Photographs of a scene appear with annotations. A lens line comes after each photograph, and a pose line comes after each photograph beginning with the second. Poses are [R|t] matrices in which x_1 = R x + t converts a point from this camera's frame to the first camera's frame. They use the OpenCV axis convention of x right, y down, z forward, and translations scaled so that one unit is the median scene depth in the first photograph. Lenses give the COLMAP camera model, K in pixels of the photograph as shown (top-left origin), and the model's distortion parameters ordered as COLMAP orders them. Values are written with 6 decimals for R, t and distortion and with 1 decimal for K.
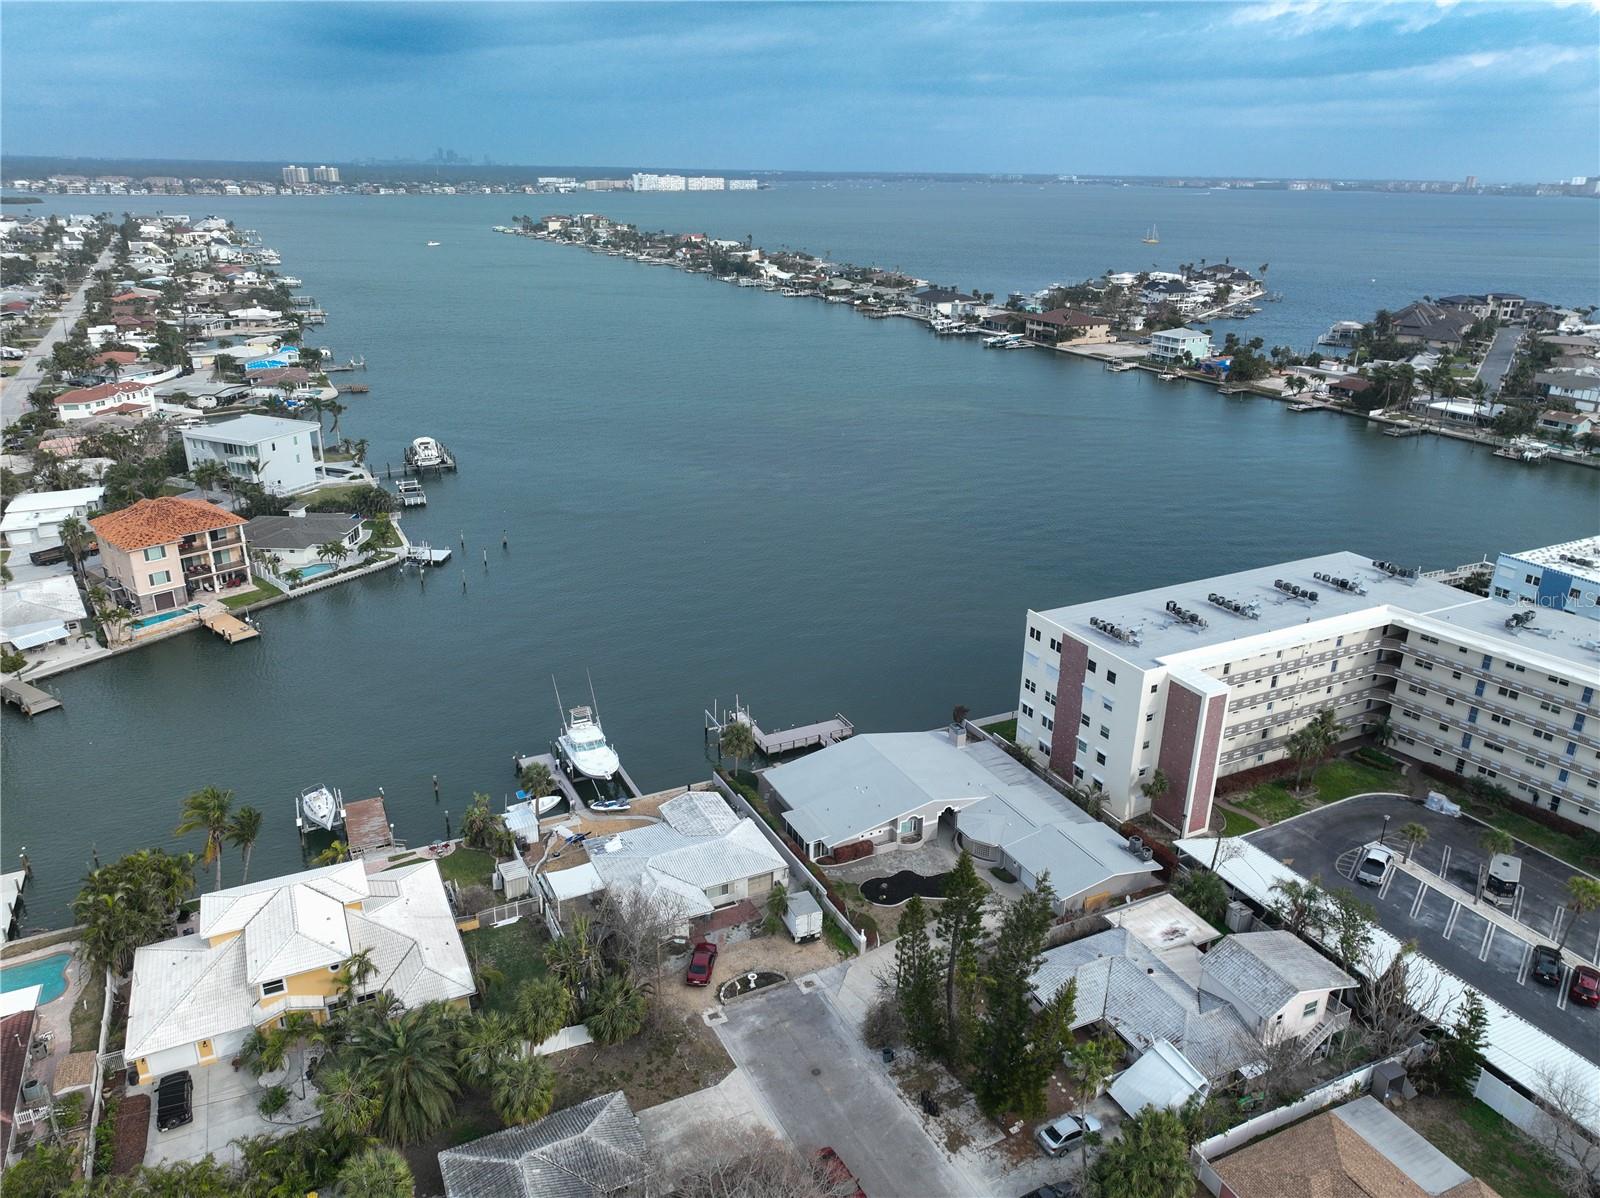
lens RADIAL K [[1124.7, 0, 802.0], [0, 1124.7, 602.7], [0, 0, 1]] dist [-0.006540, 0.022863]
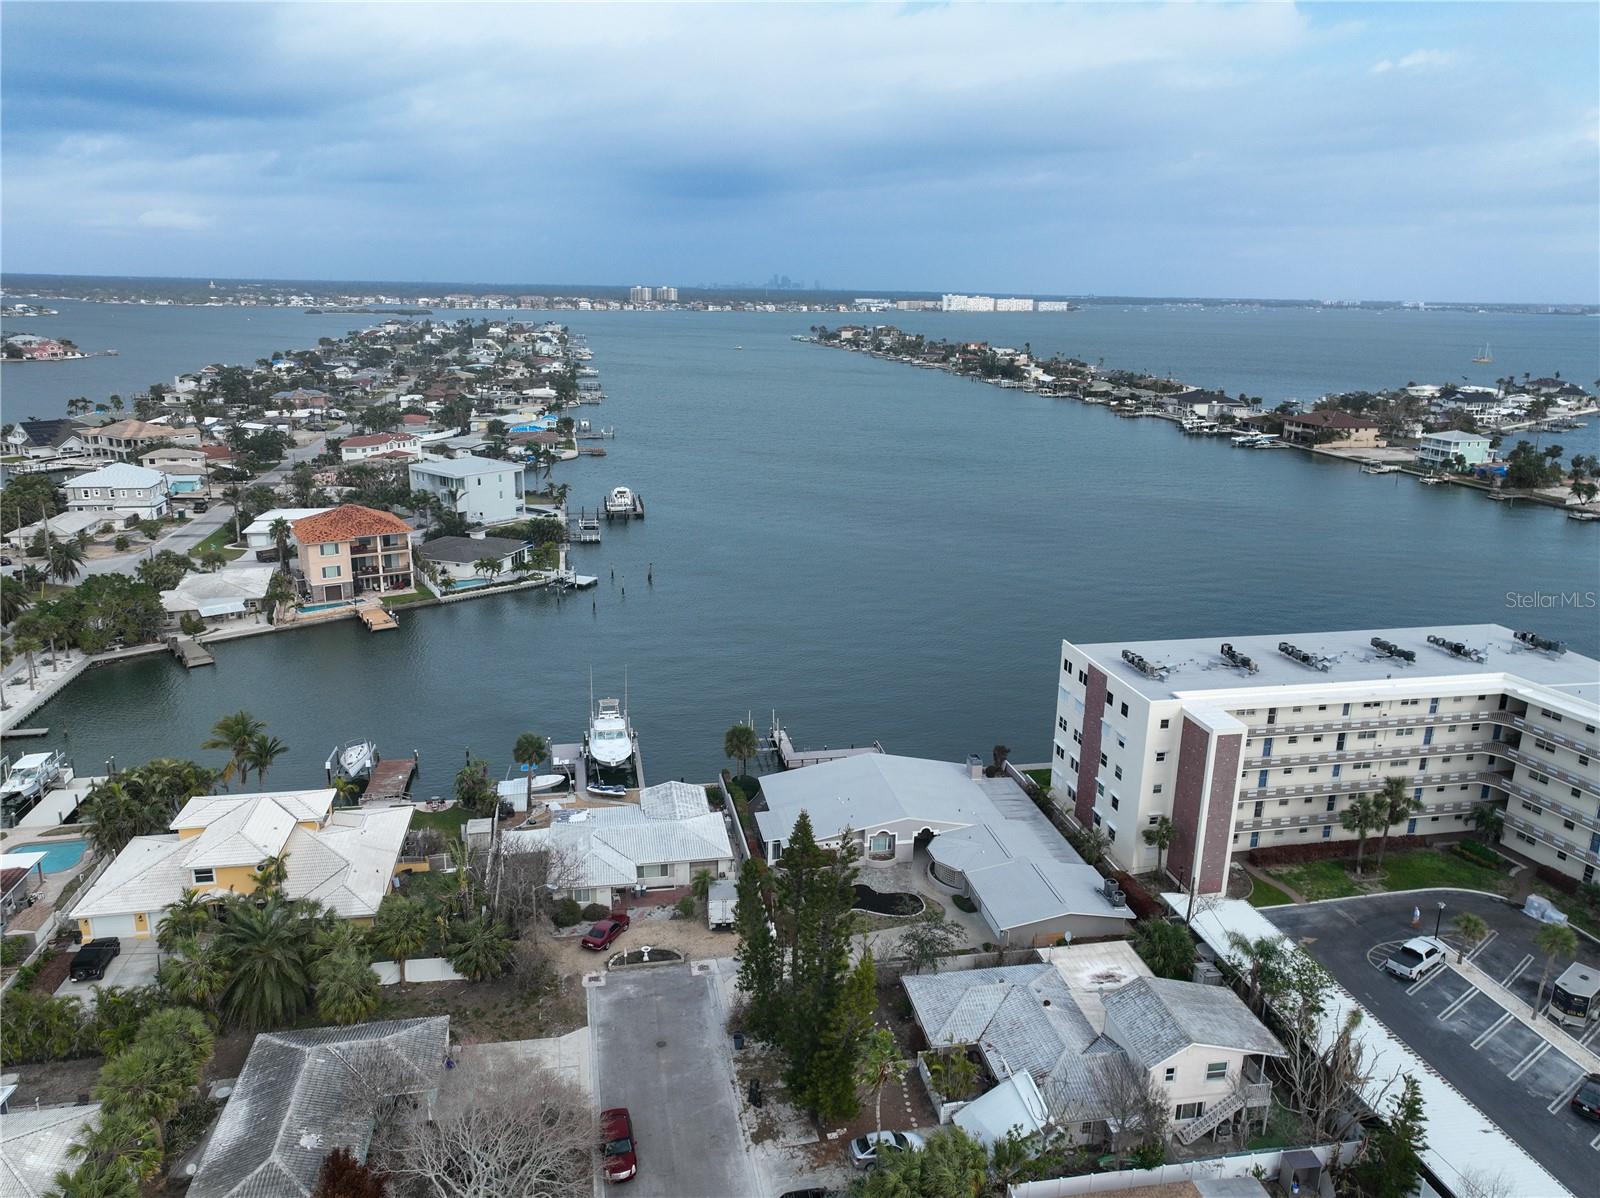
lens RADIAL K [[1124.7, 0, 802.0], [0, 1124.7, 602.7], [0, 0, 1]] dist [-0.006540, 0.022863]
pose [[0.963666, 0.075332, -0.256267, 0.225818], [-0.100838, 0.991014, -0.087875, 0.077982], [0.247344, 0.110524, 0.962603, 0.047086]]
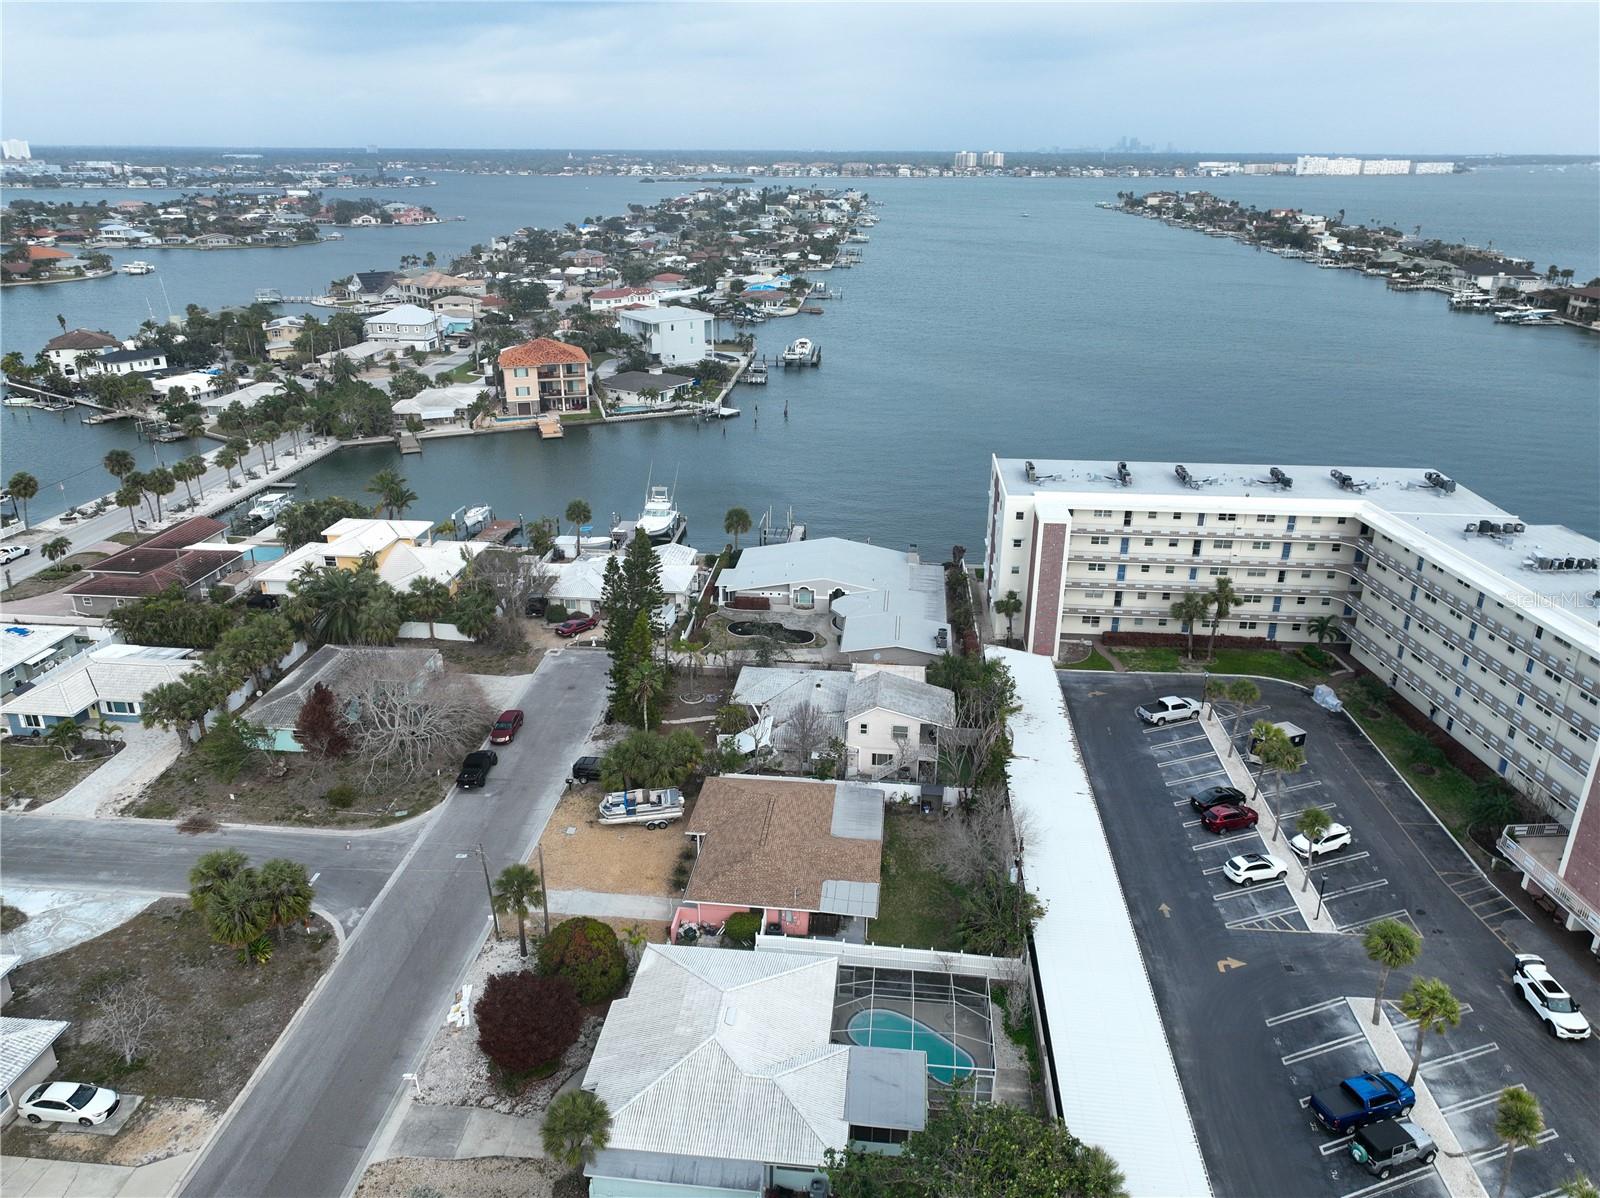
lens RADIAL K [[1124.7, 0, 802.0], [0, 1124.7, 602.7], [0, 0, 1]] dist [-0.006540, 0.022863]
pose [[0.849663, 0.188541, -0.492469, 0.604837], [-0.184538, 0.981157, 0.057250, 0.119694], [0.493983, 0.042236, 0.868445, -0.045591]]
